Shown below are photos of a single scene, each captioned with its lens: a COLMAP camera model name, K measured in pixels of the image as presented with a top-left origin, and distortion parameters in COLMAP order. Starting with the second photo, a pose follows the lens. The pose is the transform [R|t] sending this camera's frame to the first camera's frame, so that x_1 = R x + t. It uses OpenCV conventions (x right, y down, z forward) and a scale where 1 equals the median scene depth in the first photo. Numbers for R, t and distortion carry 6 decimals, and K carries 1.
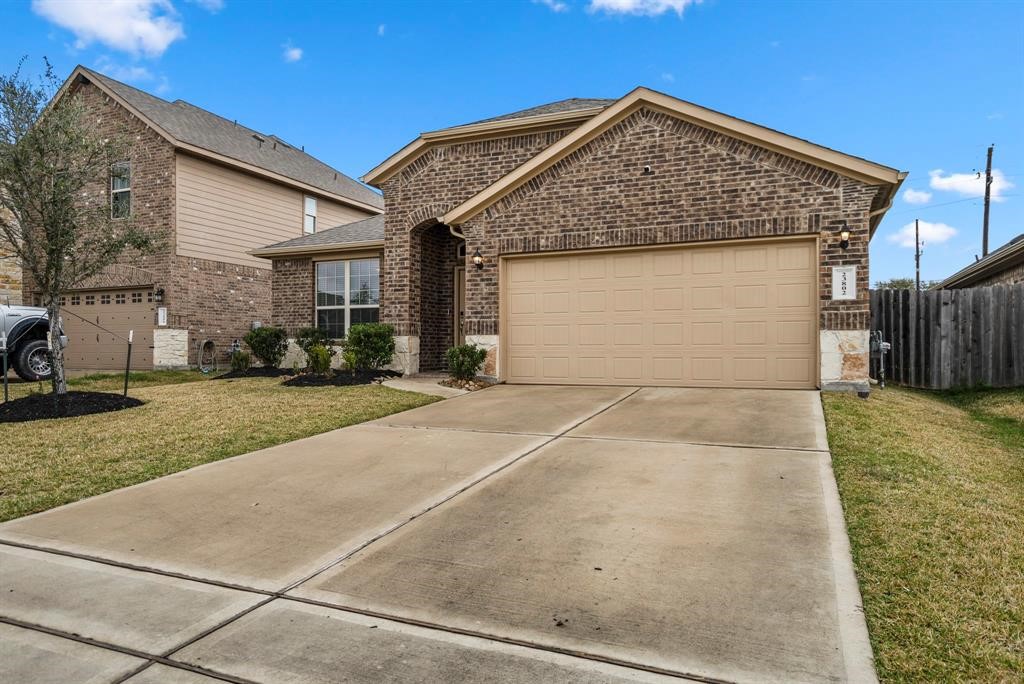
lens RADIAL K [[669.8, 0, 512.0], [0, 669.8, 342.0], [0, 0, 1]] dist [-0.001307, -0.000406]
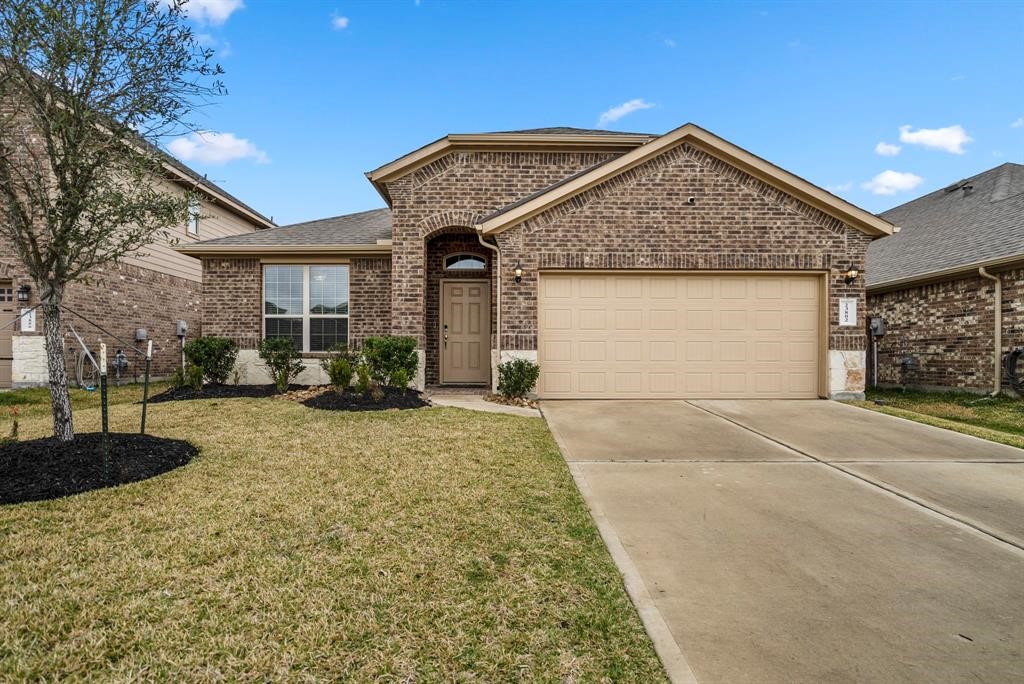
lens RADIAL K [[547.7, 0, 513.4], [0, 547.7, 357.9], [0, 0, 1]] dist [-0.039129, 0.021555]
pose [[0.913575, 0.003881, 0.406651, -0.401436], [-0.008467, 0.999919, 0.009478, -0.007020], [-0.406582, -0.012101, 0.913534, 0.292824]]
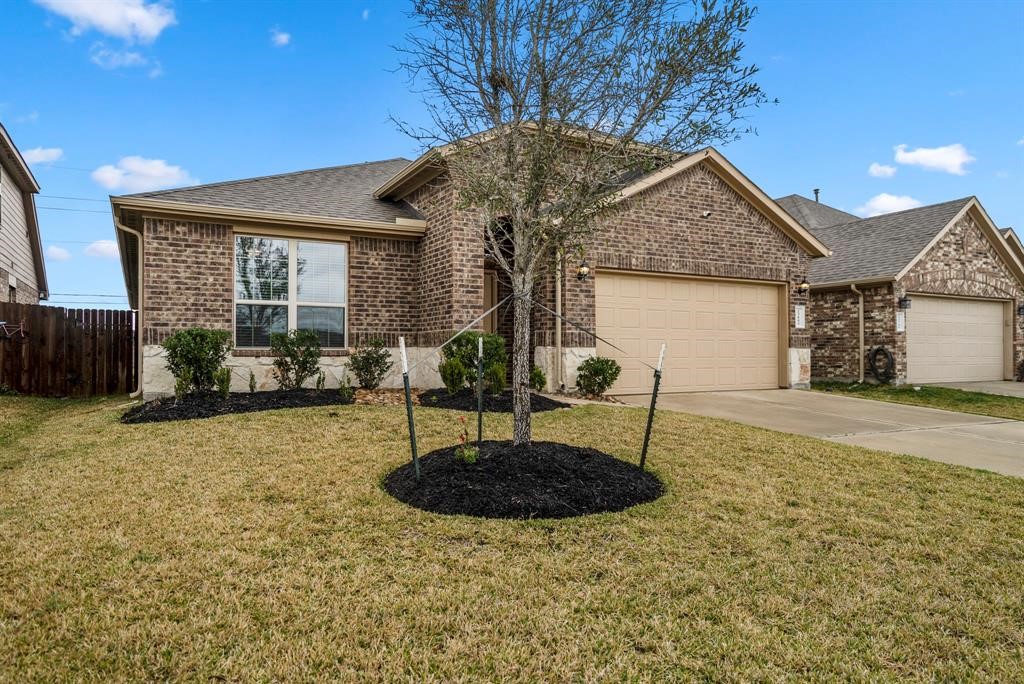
lens RADIAL K [[669.8, 0, 512.0], [0, 669.8, 342.0], [0, 0, 1]] dist [-0.001307, -0.000406]
pose [[0.599067, 0.017321, 0.800512, -0.942619], [-0.008701, 0.999848, -0.015123, -0.002776], [-0.800652, 0.002095, 0.599126, 0.528611]]
